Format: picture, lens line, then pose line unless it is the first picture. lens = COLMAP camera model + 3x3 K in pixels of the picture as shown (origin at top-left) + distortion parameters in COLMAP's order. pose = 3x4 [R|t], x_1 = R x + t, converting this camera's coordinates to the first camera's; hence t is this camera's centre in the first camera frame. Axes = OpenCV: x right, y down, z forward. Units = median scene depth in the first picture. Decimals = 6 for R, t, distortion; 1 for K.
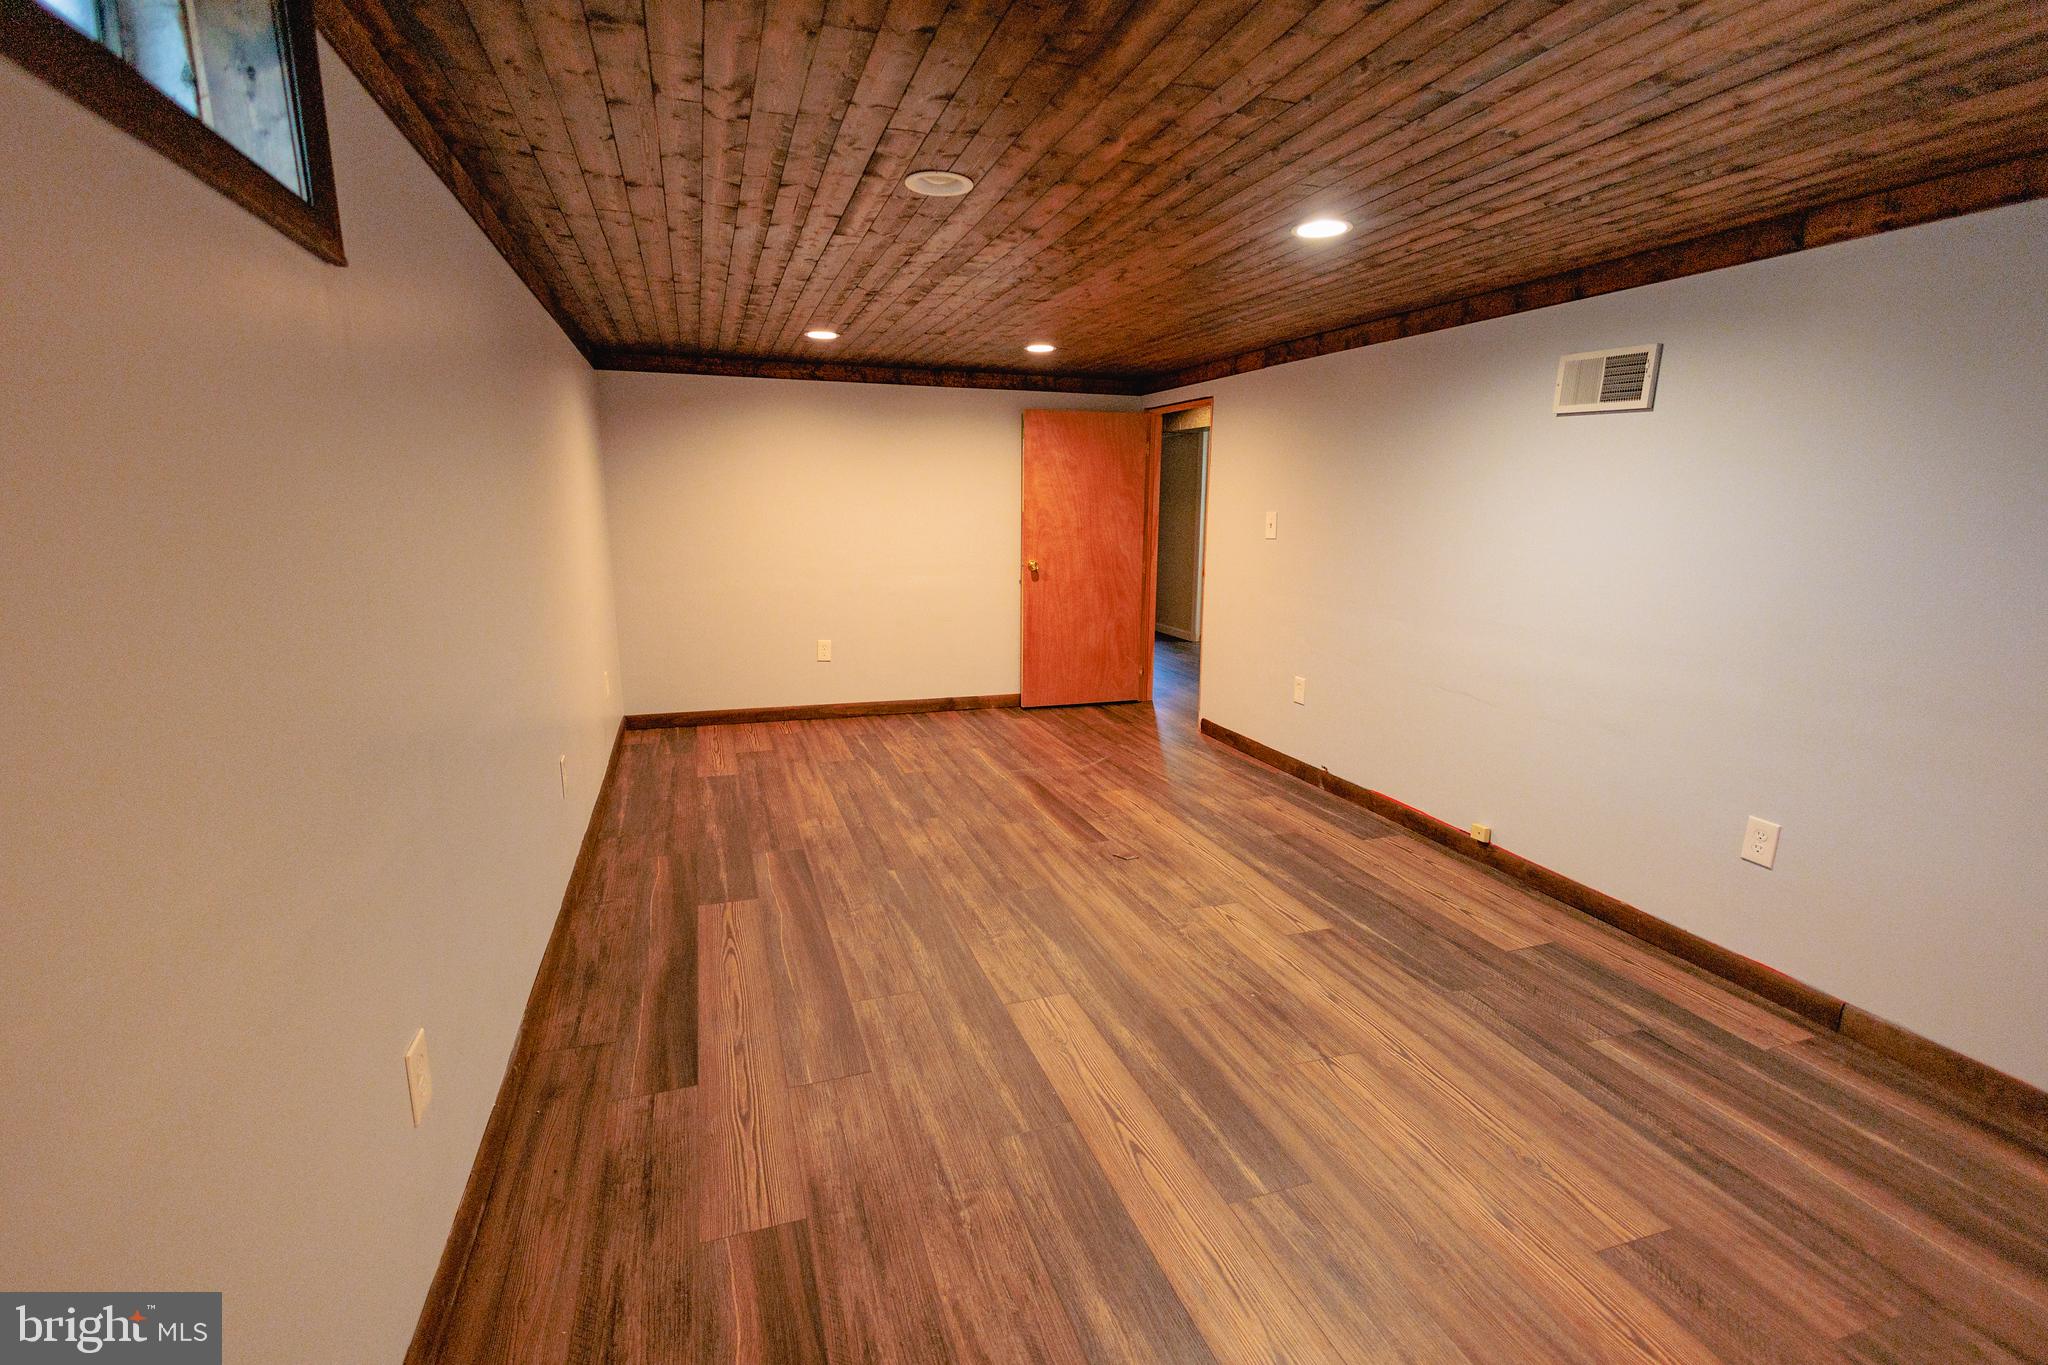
lens RADIAL K [[941.0, 0, 1023.3], [0, 941.0, 683.5], [0, 0, 1]] dist [0.014380, -0.003928]
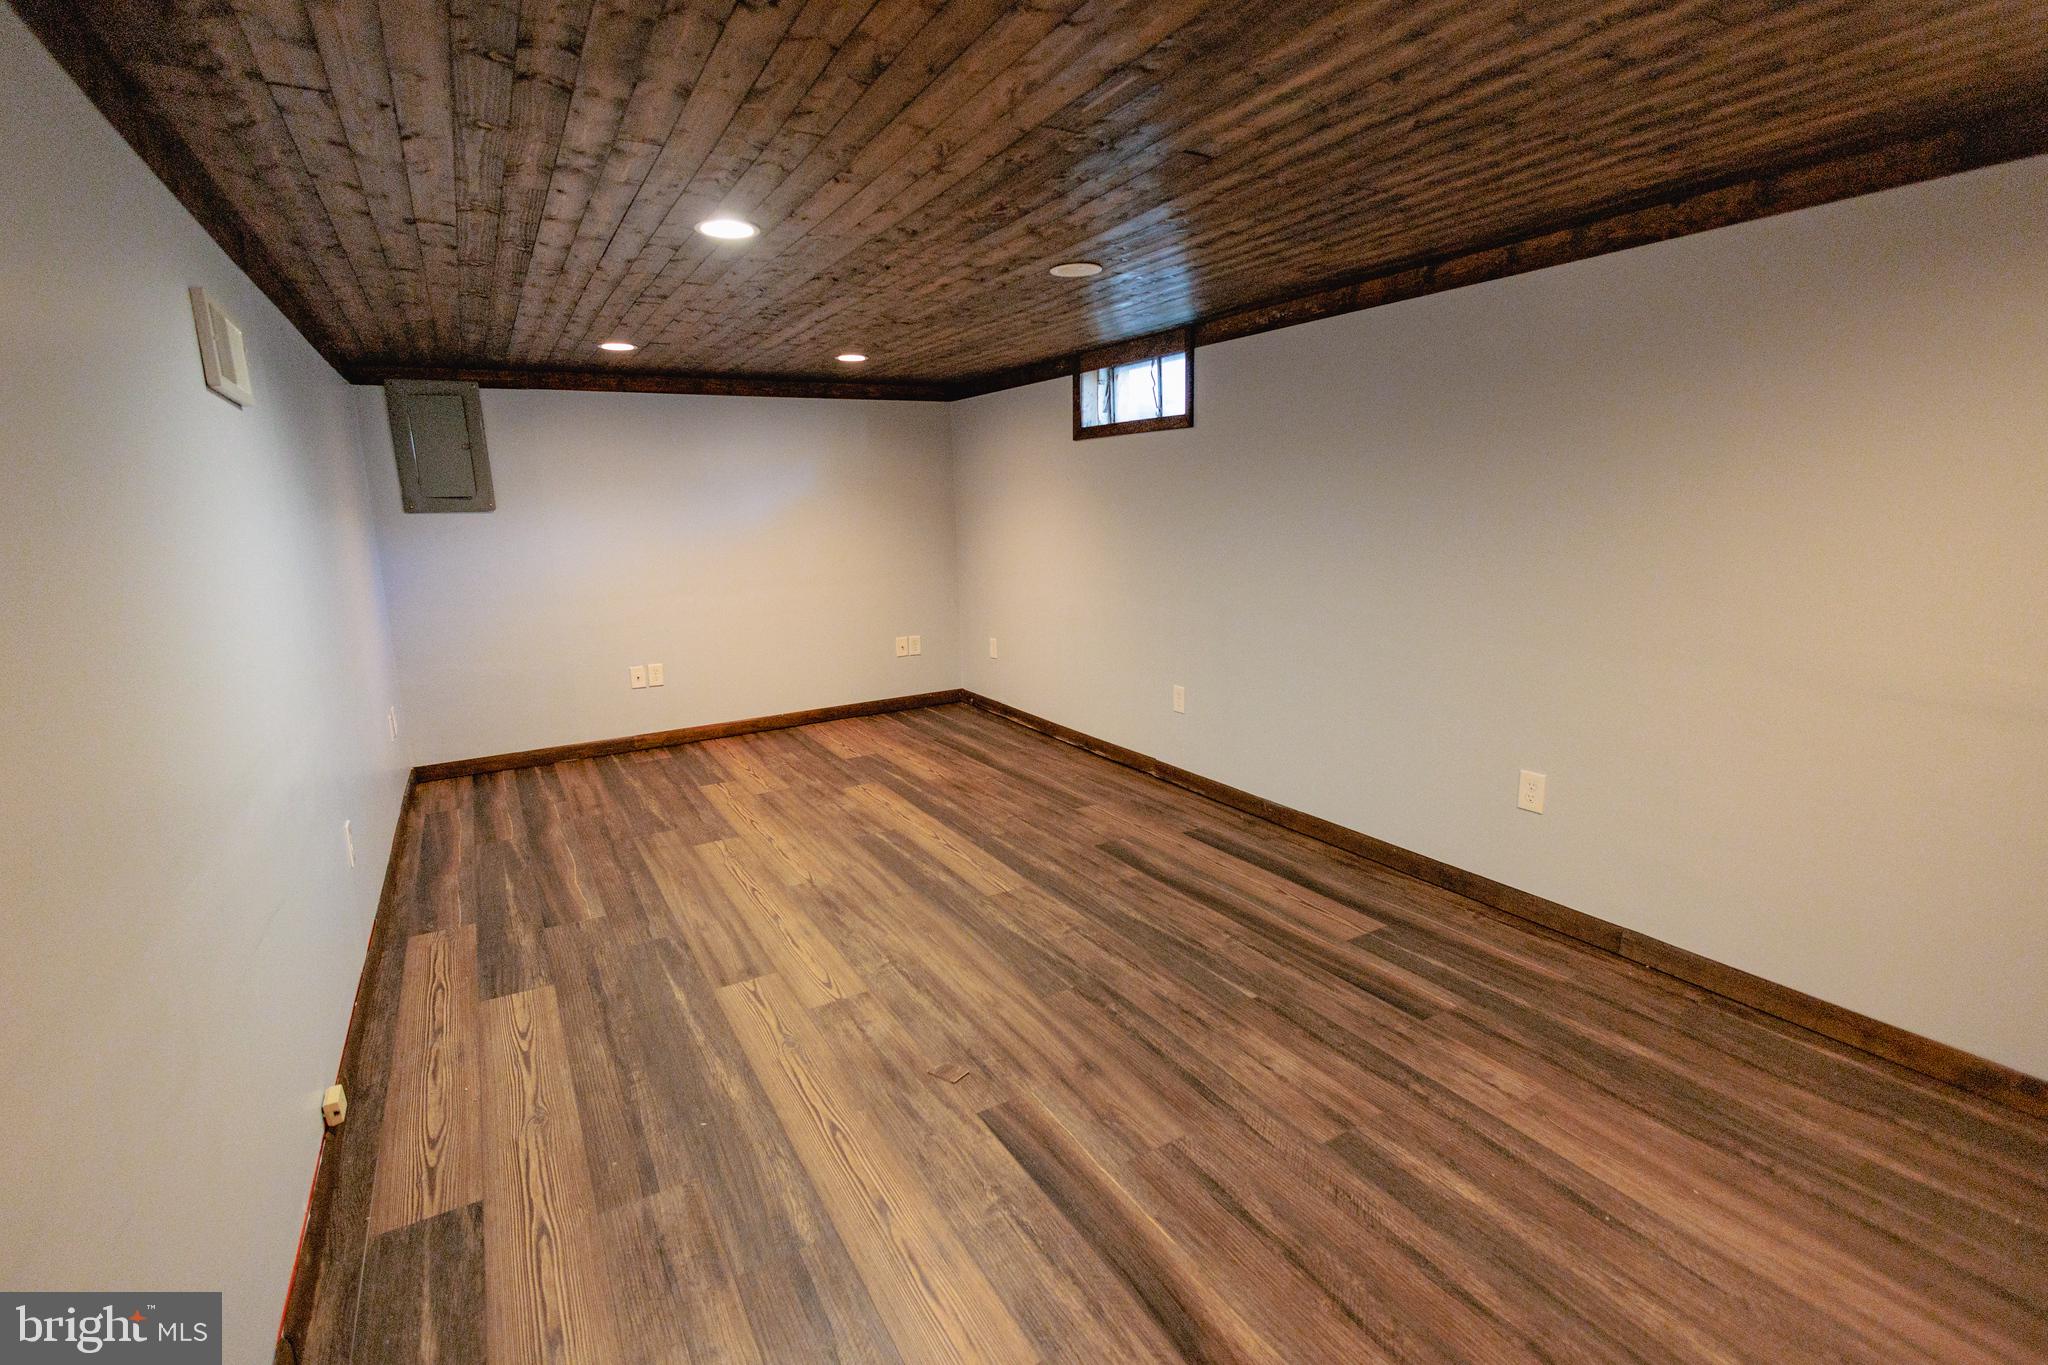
lens RADIAL K [[941.0, 0, 1023.8], [0, 941.0, 681.5], [0, 0, 1]] dist [0.014380, -0.003928]
pose [[-0.979702, 0.054538, -0.192900, 0.196007], [-0.021680, 0.927809, 0.372425, -0.354508], [0.199286, 0.369047, -0.907794, 1.750044]]
